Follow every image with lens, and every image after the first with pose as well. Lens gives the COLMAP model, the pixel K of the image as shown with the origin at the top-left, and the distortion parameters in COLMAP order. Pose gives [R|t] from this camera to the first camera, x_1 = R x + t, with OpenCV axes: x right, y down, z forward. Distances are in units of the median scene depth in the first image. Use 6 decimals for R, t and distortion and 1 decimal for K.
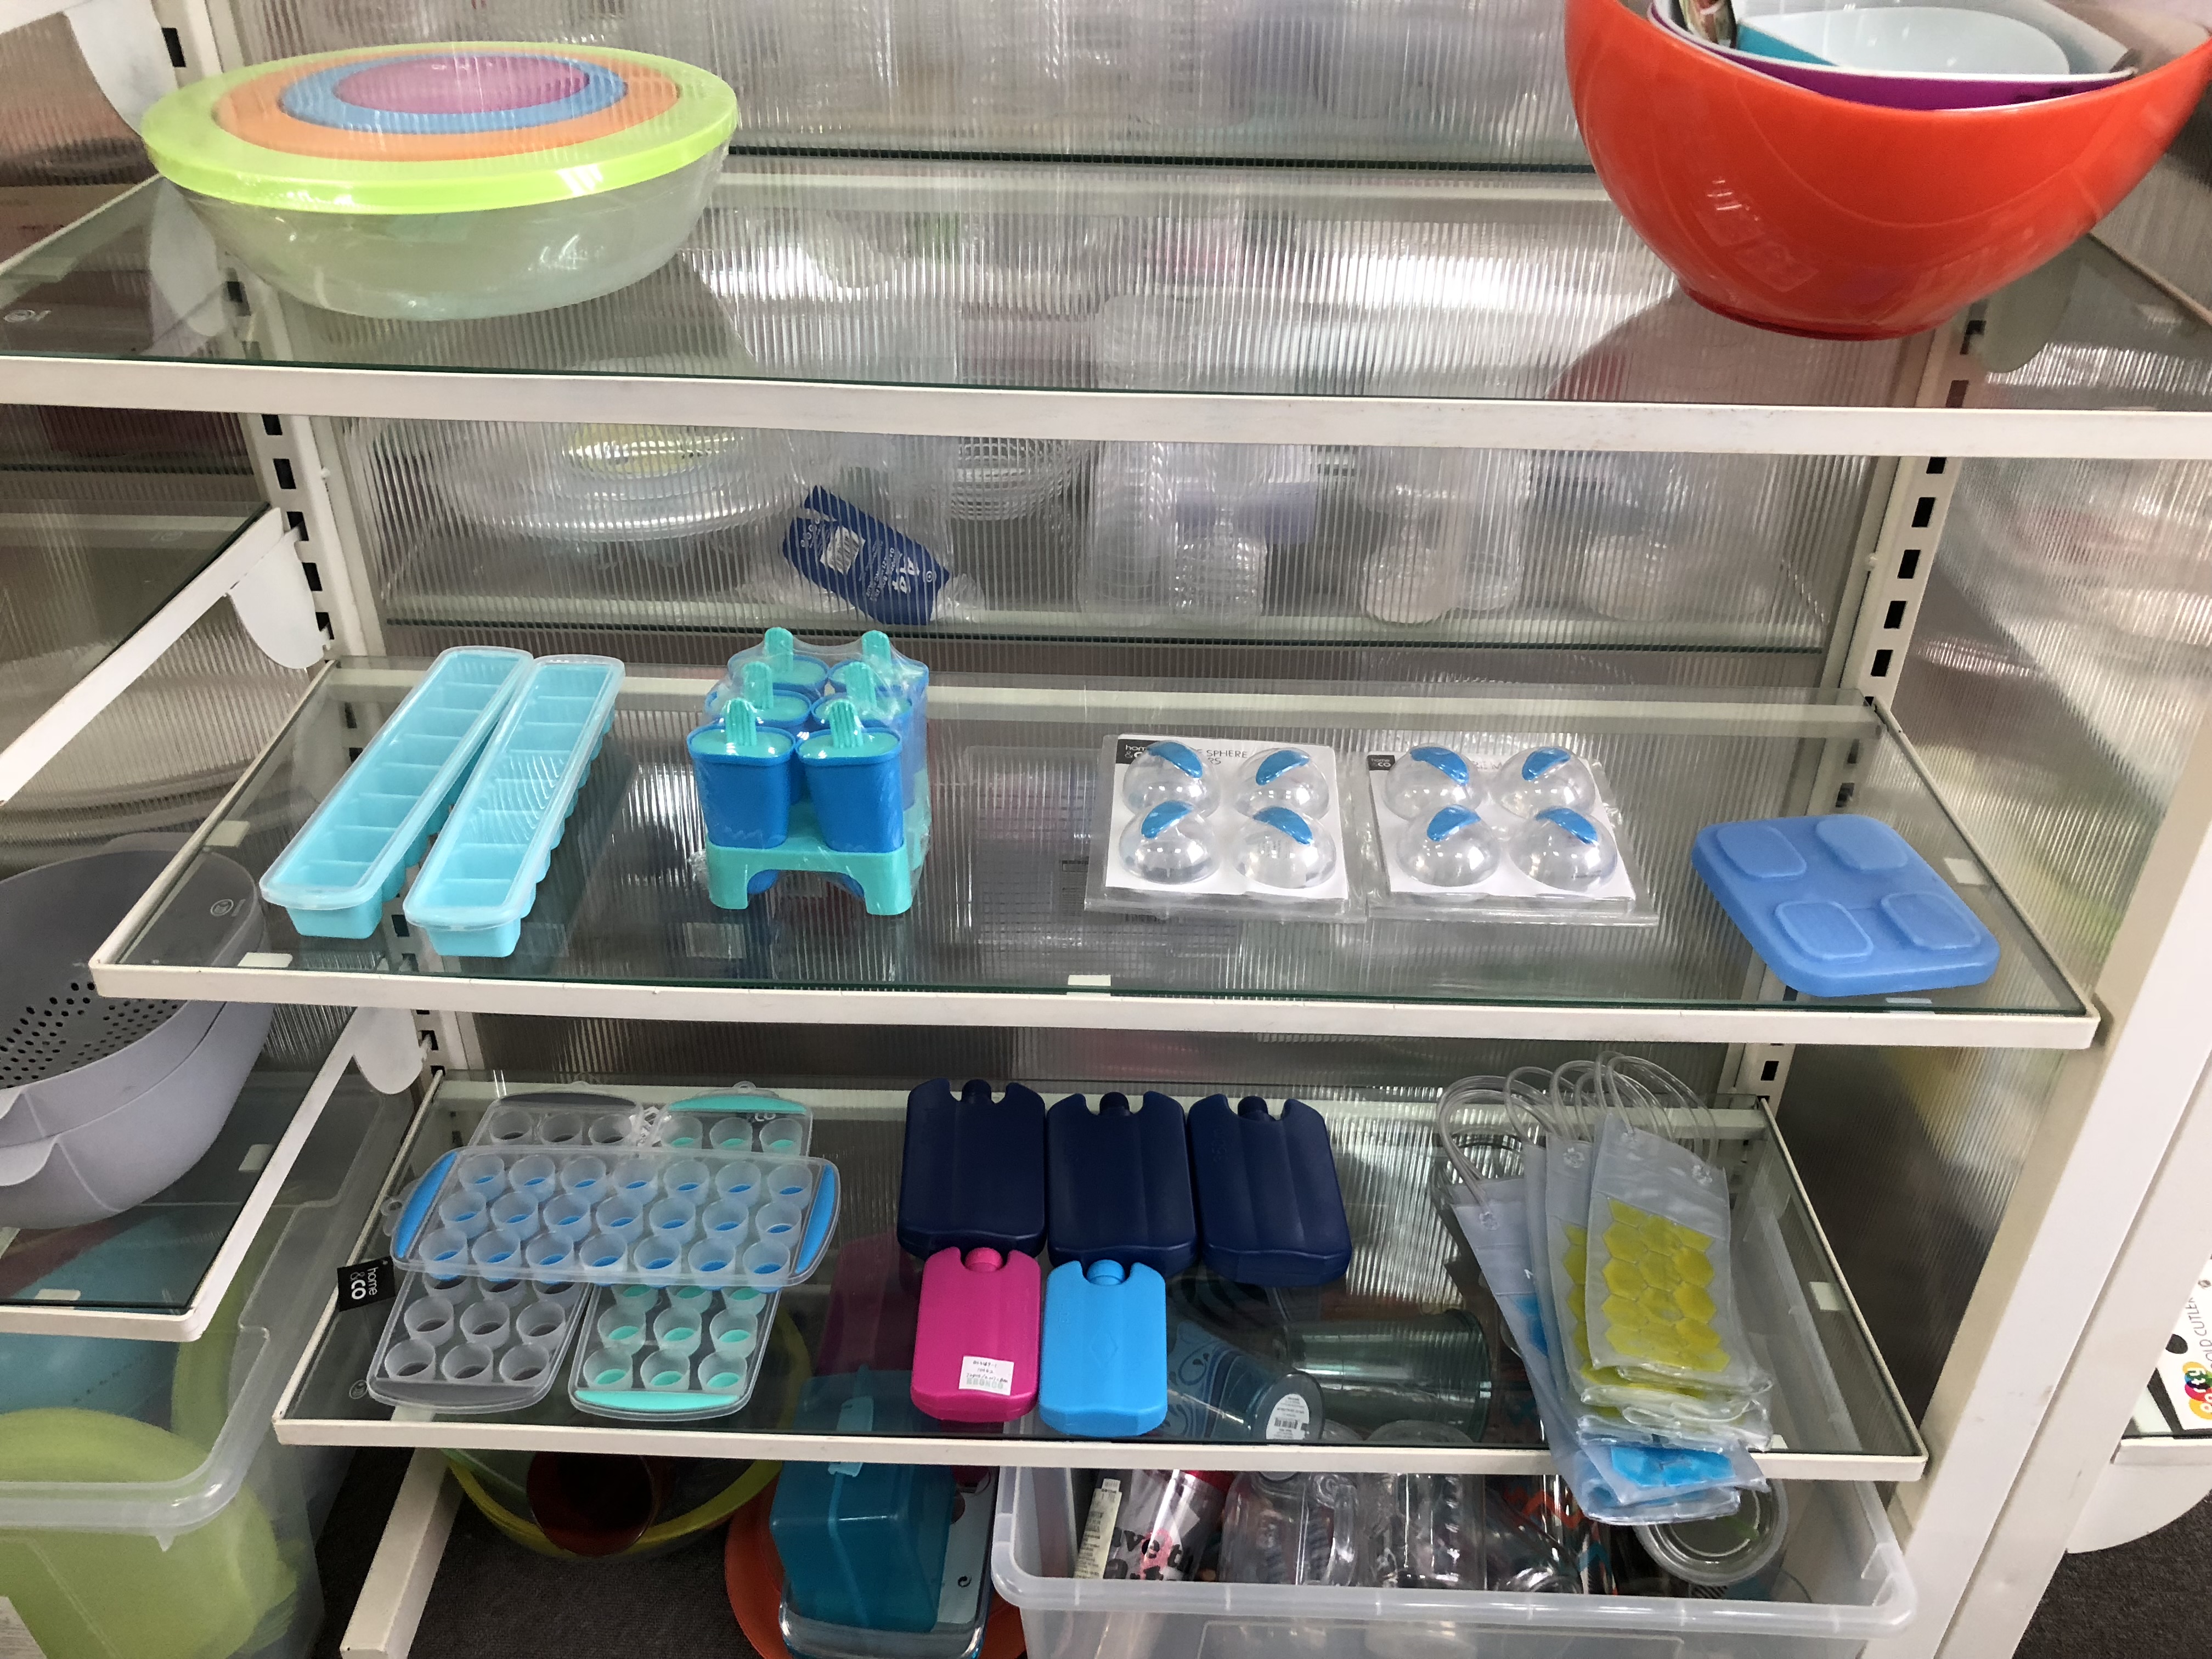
lens RADIAL K [[1812.2, 0, 1108.1], [0, 1812.2, 820.4], [0, 0, 1]] dist [-0.003957, -0.011667]
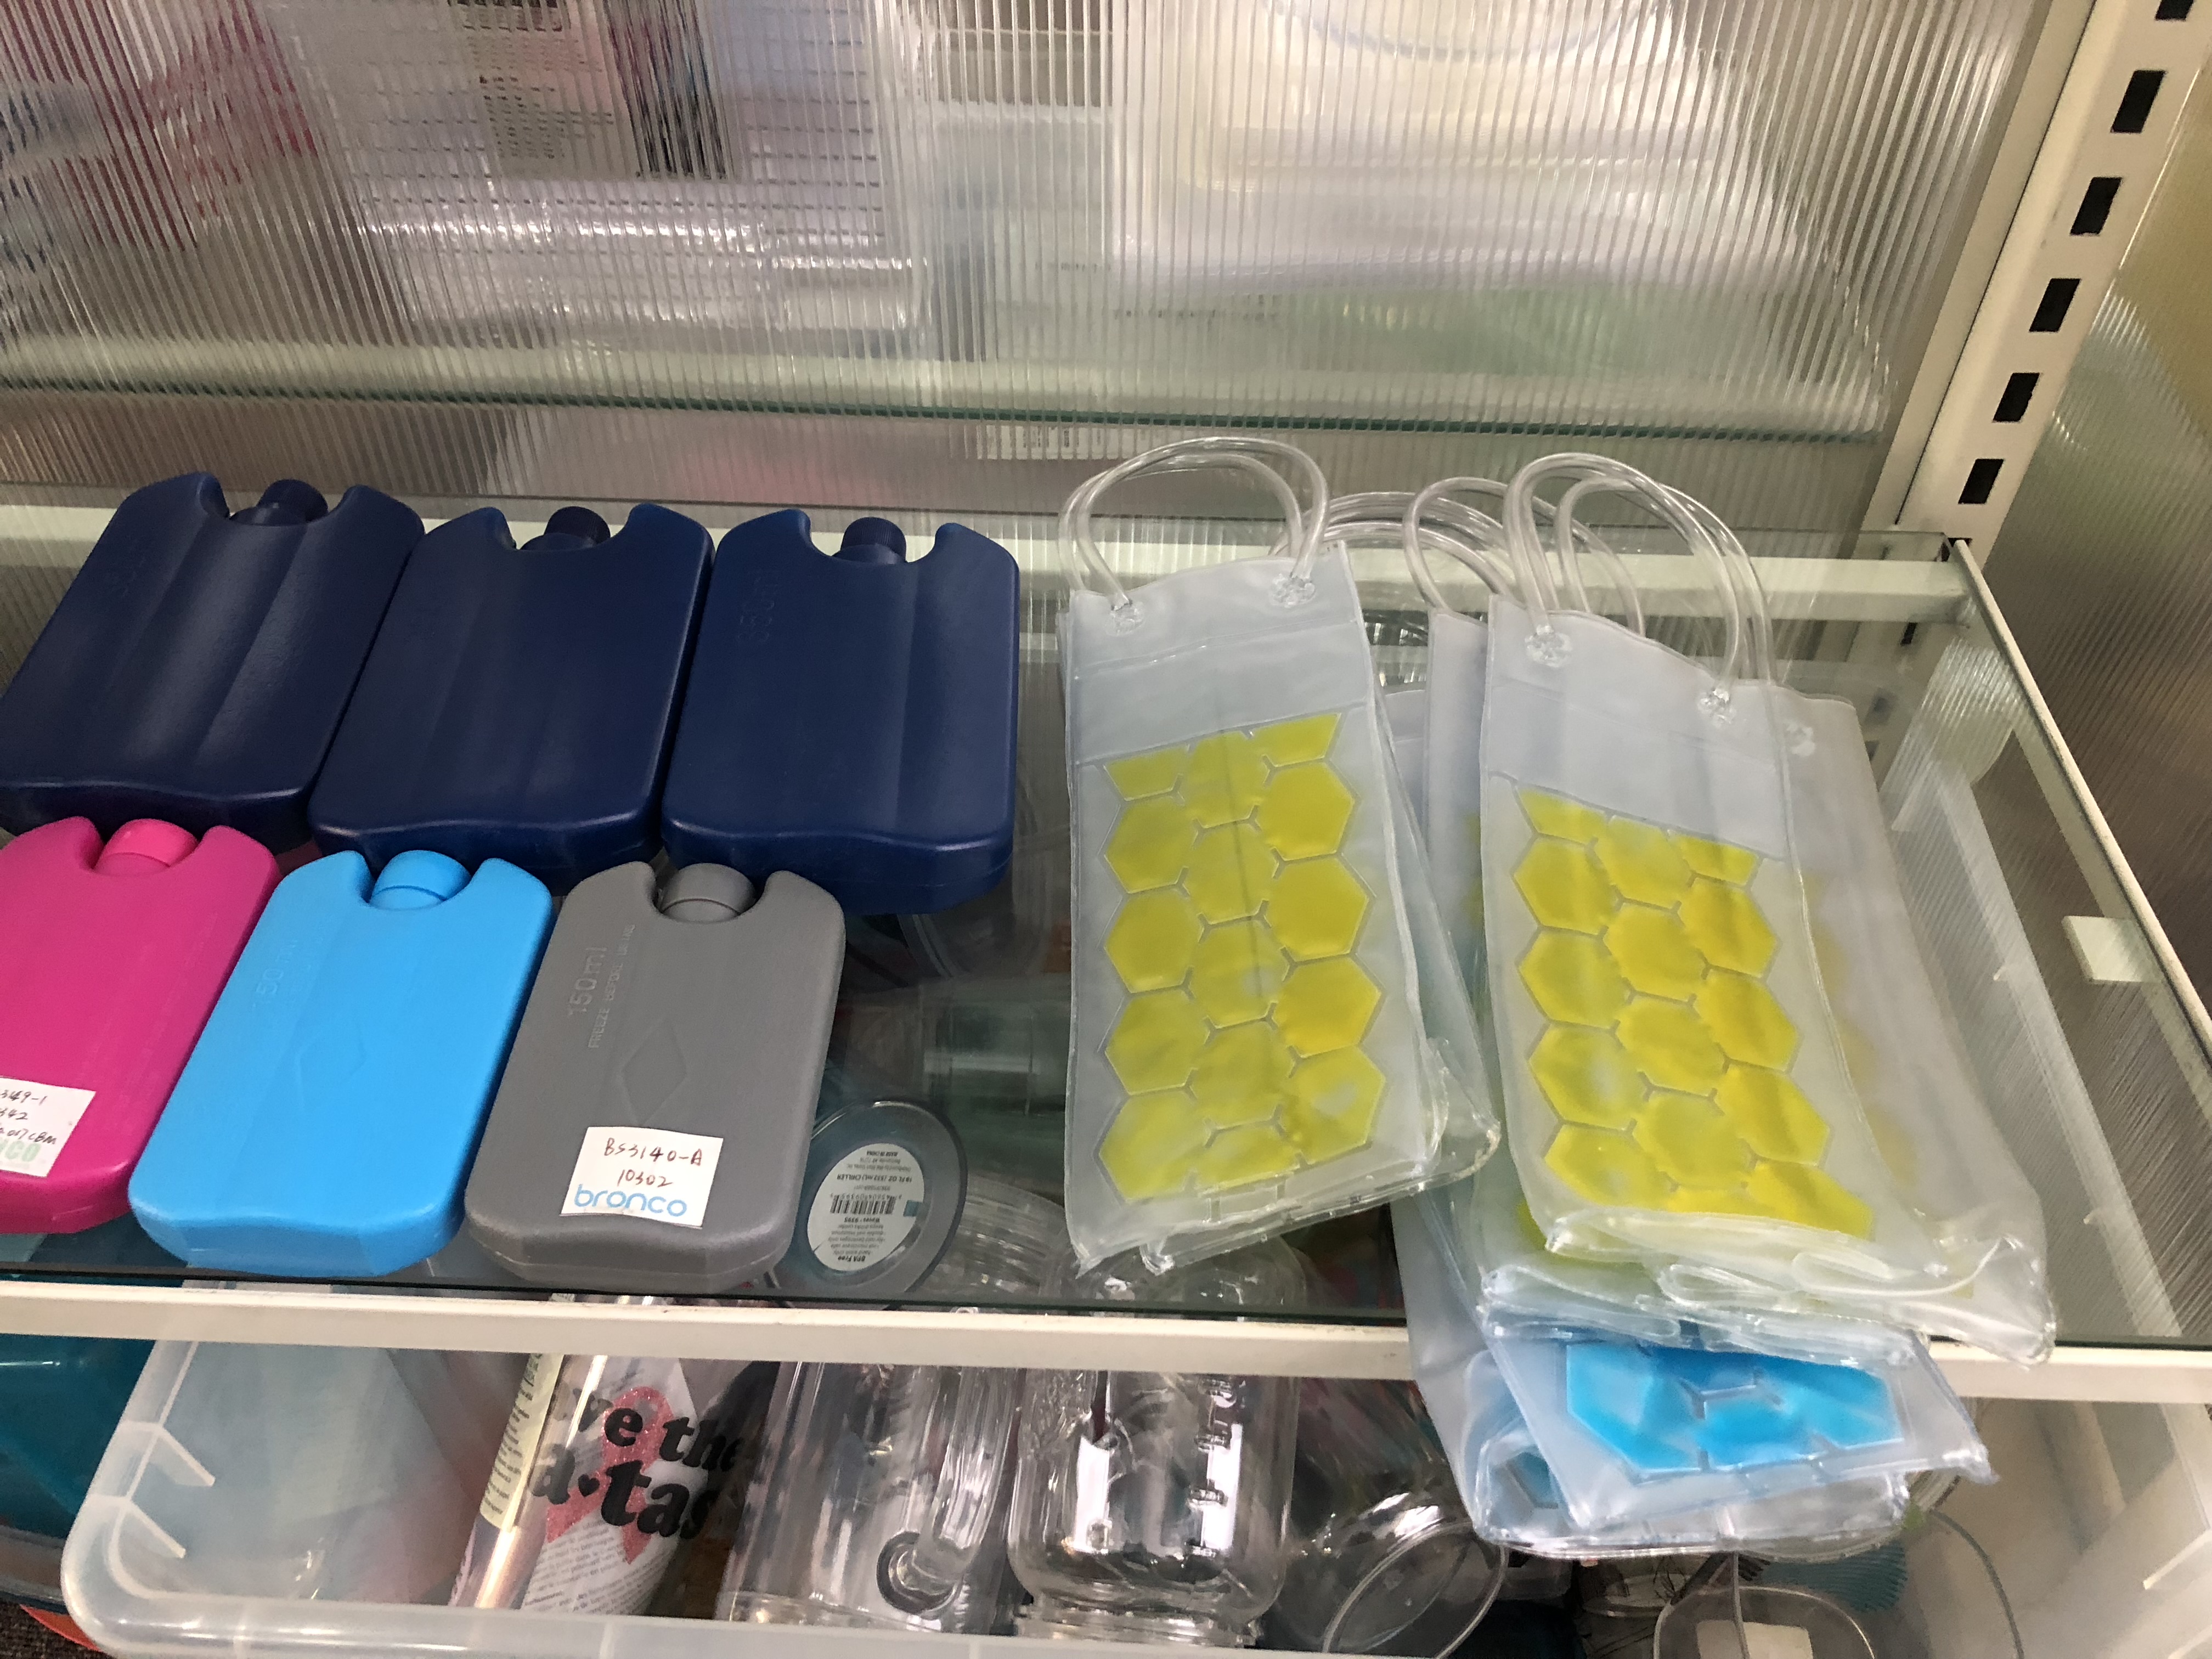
lens RADIAL K [[1812.2, 0, 1096.7], [0, 1812.2, 831.5], [0, 0, 1]] dist [-0.003957, -0.011667]
pose [[0.999547, 0.009599, -0.028528, 0.169884], [-0.003229, 0.976510, 0.215446, 0.144902], [0.029926, -0.215256, 0.976099, 0.583455]]
